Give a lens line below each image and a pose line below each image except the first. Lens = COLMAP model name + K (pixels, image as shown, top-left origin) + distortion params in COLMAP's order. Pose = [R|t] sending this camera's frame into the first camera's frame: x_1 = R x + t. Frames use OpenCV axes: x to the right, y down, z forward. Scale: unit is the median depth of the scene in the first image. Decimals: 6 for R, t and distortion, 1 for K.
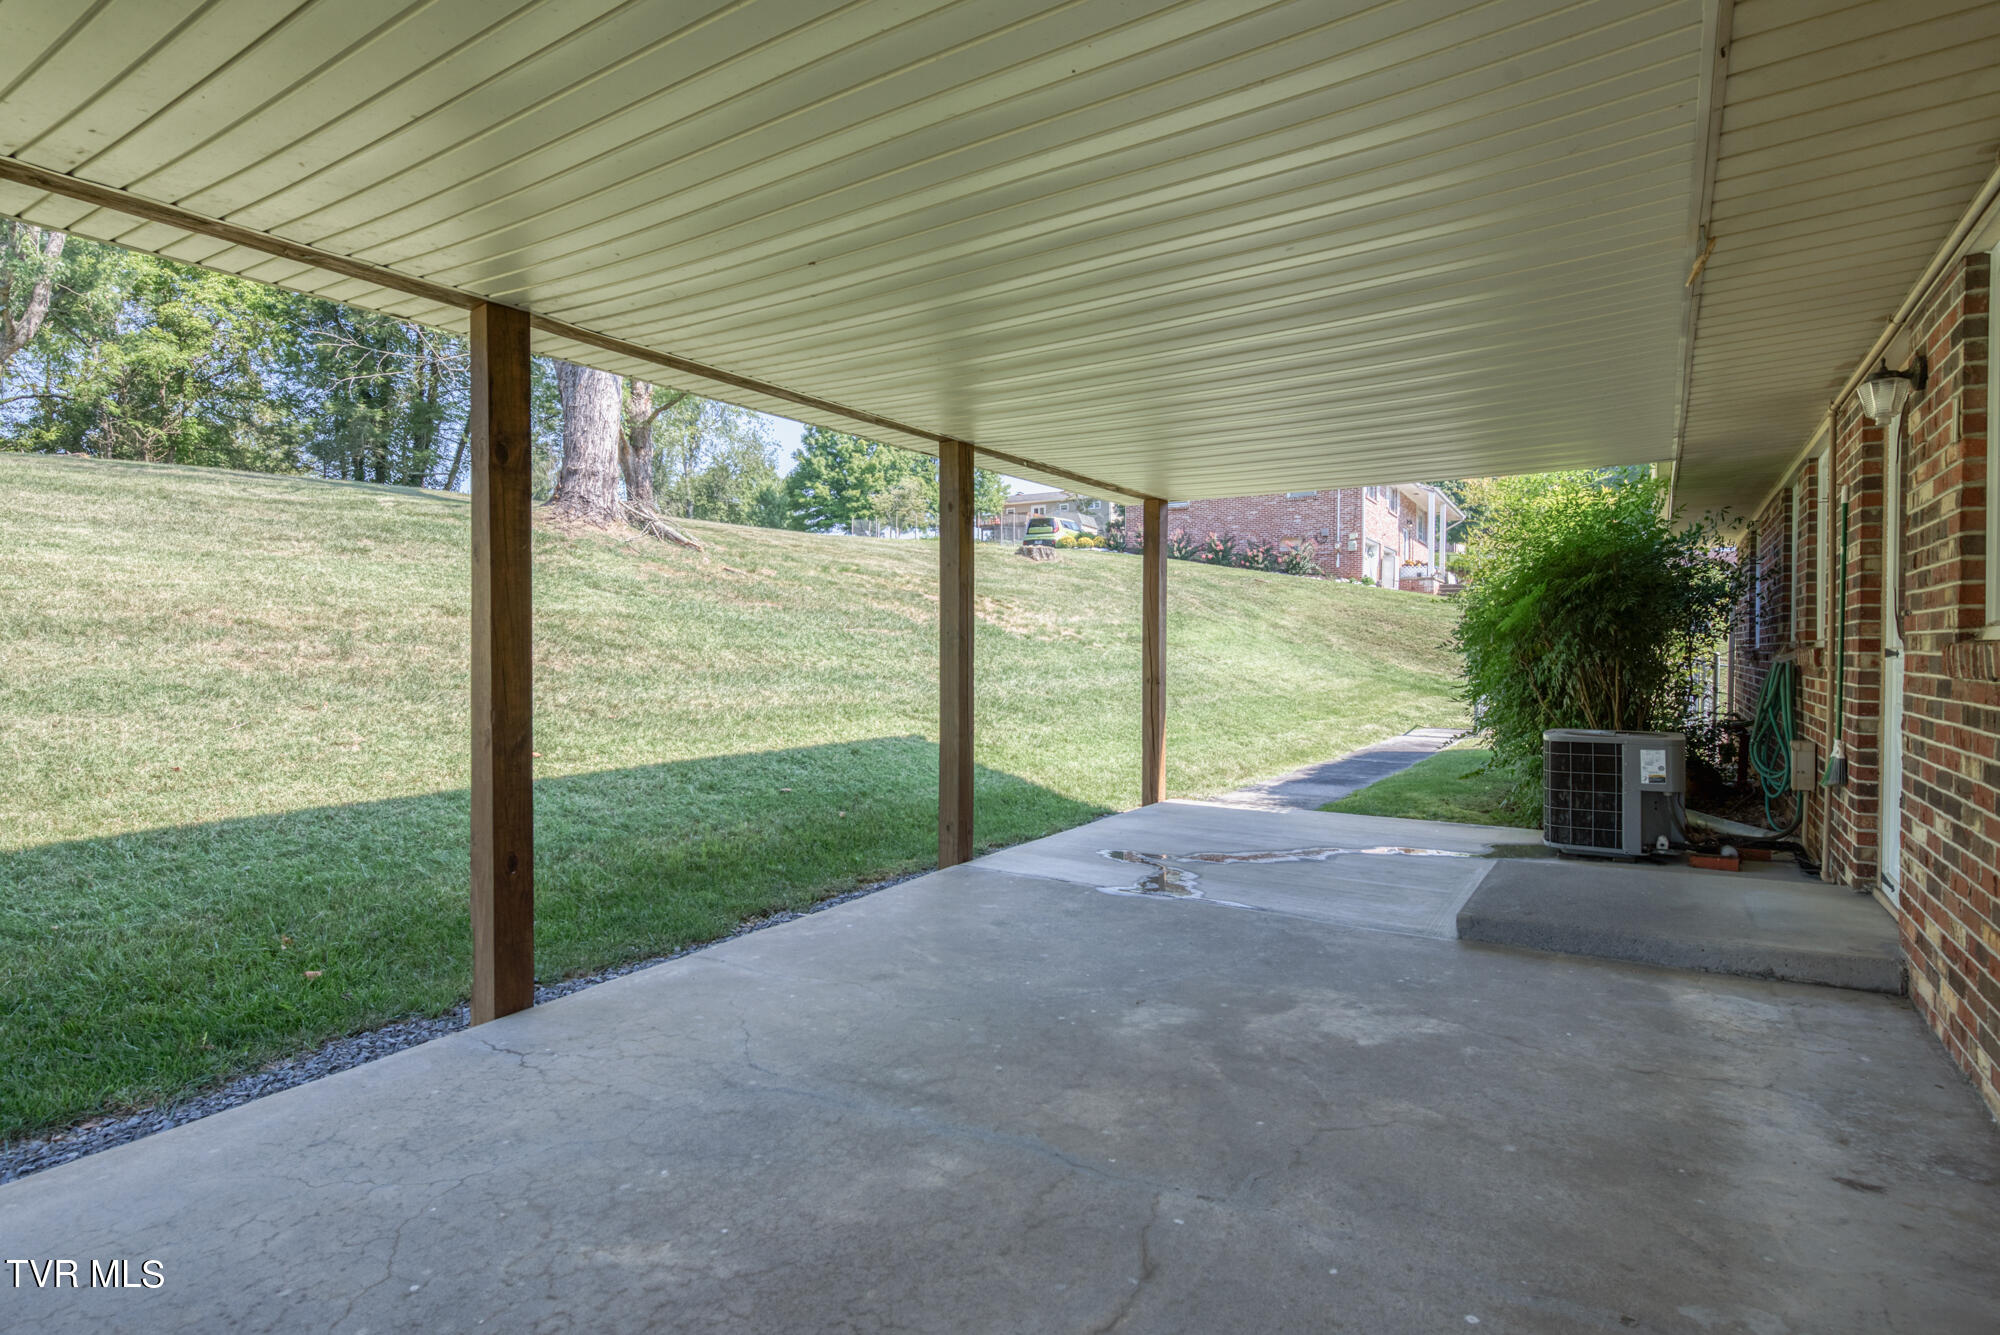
lens RADIAL K [[1033.1, 0, 1008.2], [0, 1033.1, 661.4], [0, 0, 1]] dist [0.007649, -0.009101]
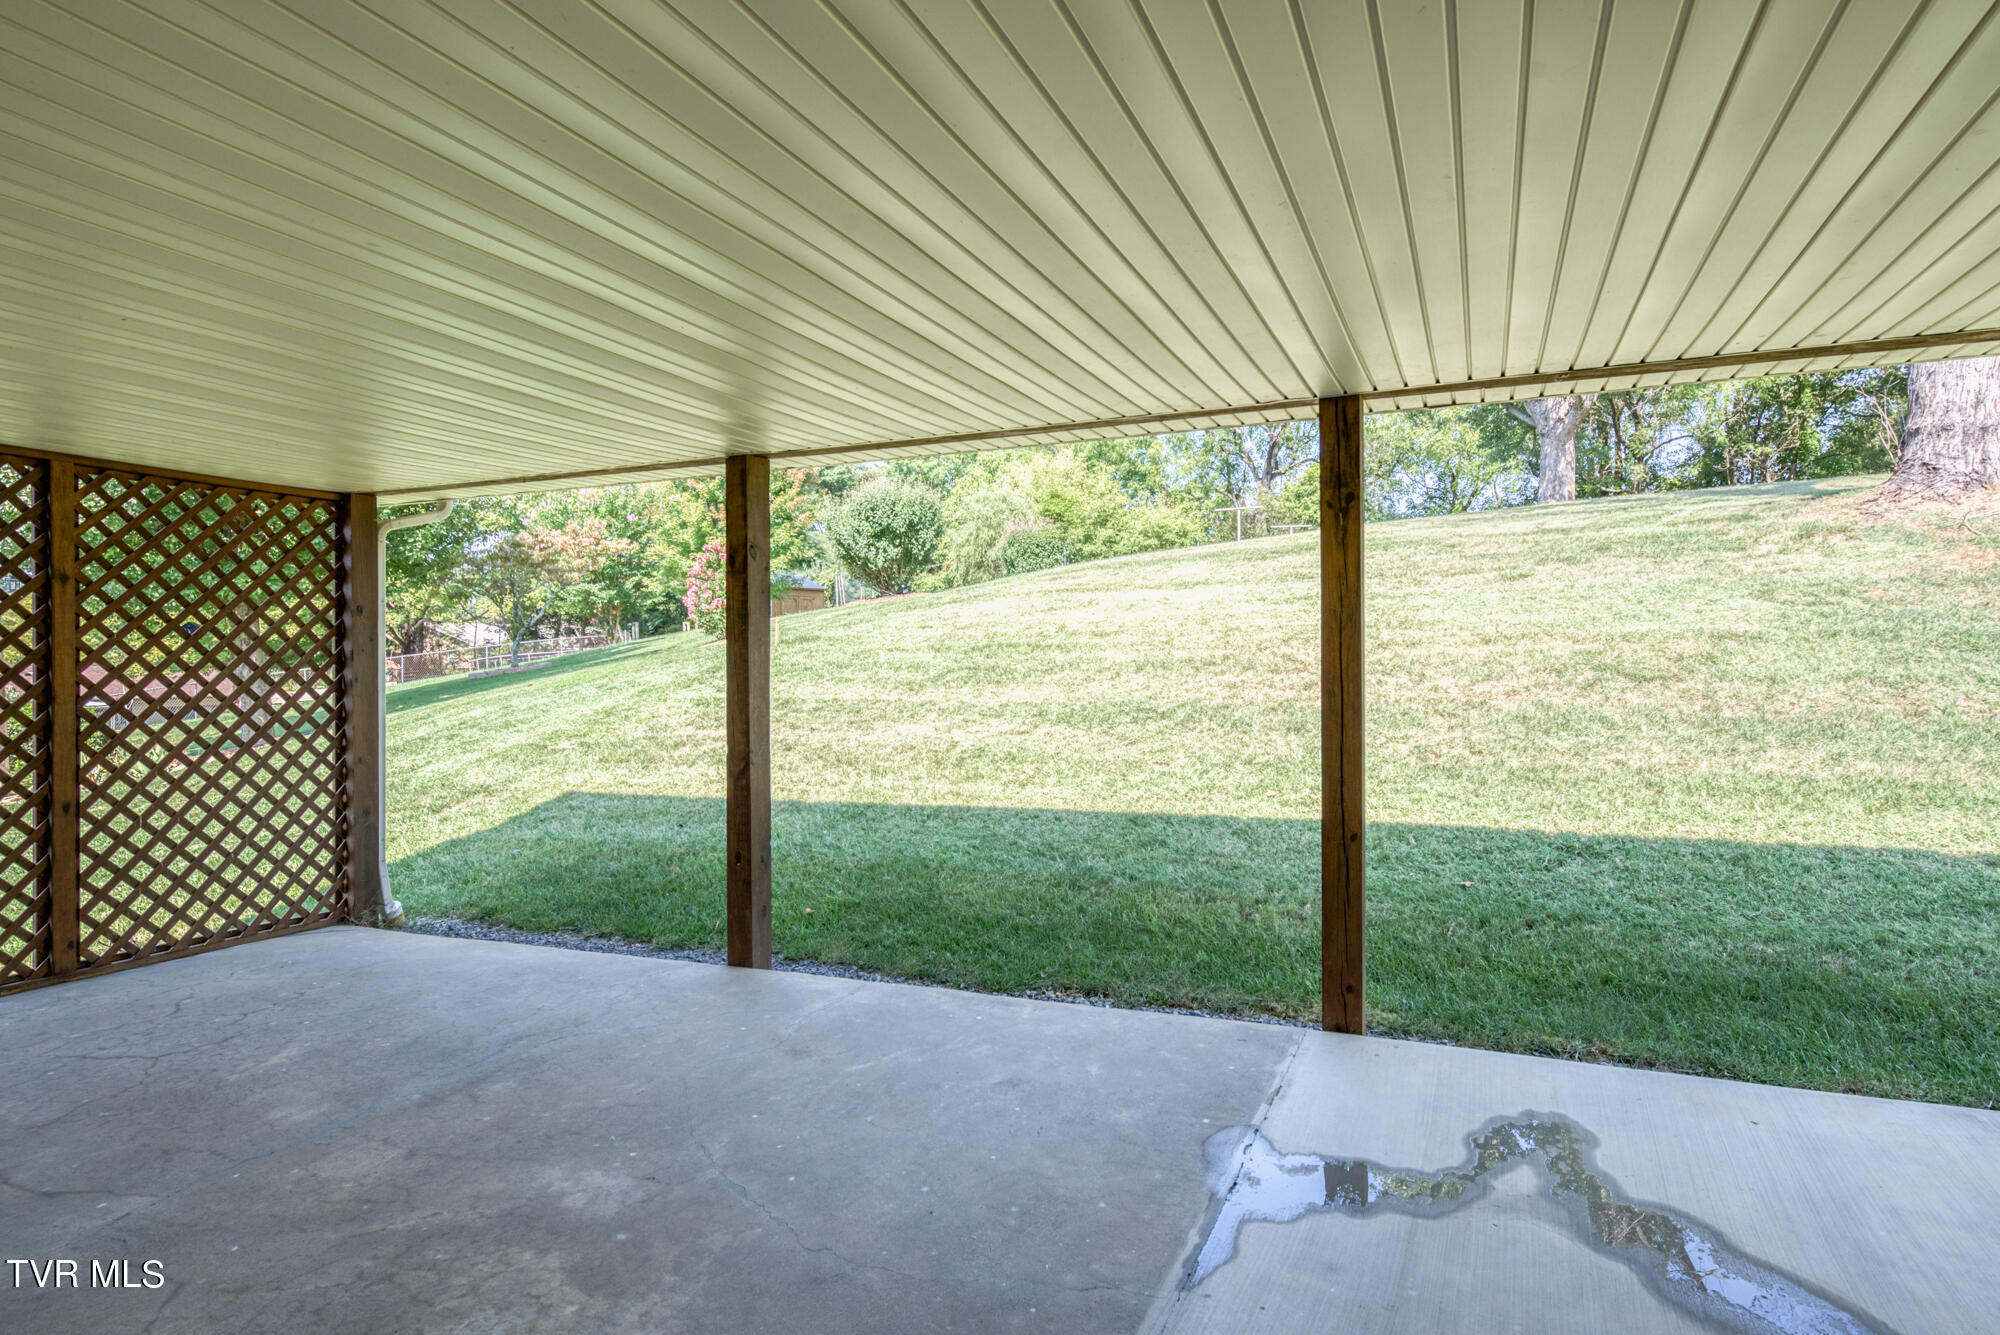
lens RADIAL K [[1033.1, 0, 1006.1], [0, 1033.1, 671.9], [0, 0, 1]] dist [0.007649, -0.009101]
pose [[0.175513, 0.008093, -0.984444, 1.019876], [-0.005446, 0.999959, 0.007249, -0.070695], [0.984462, 0.004089, 0.175550, 1.206273]]
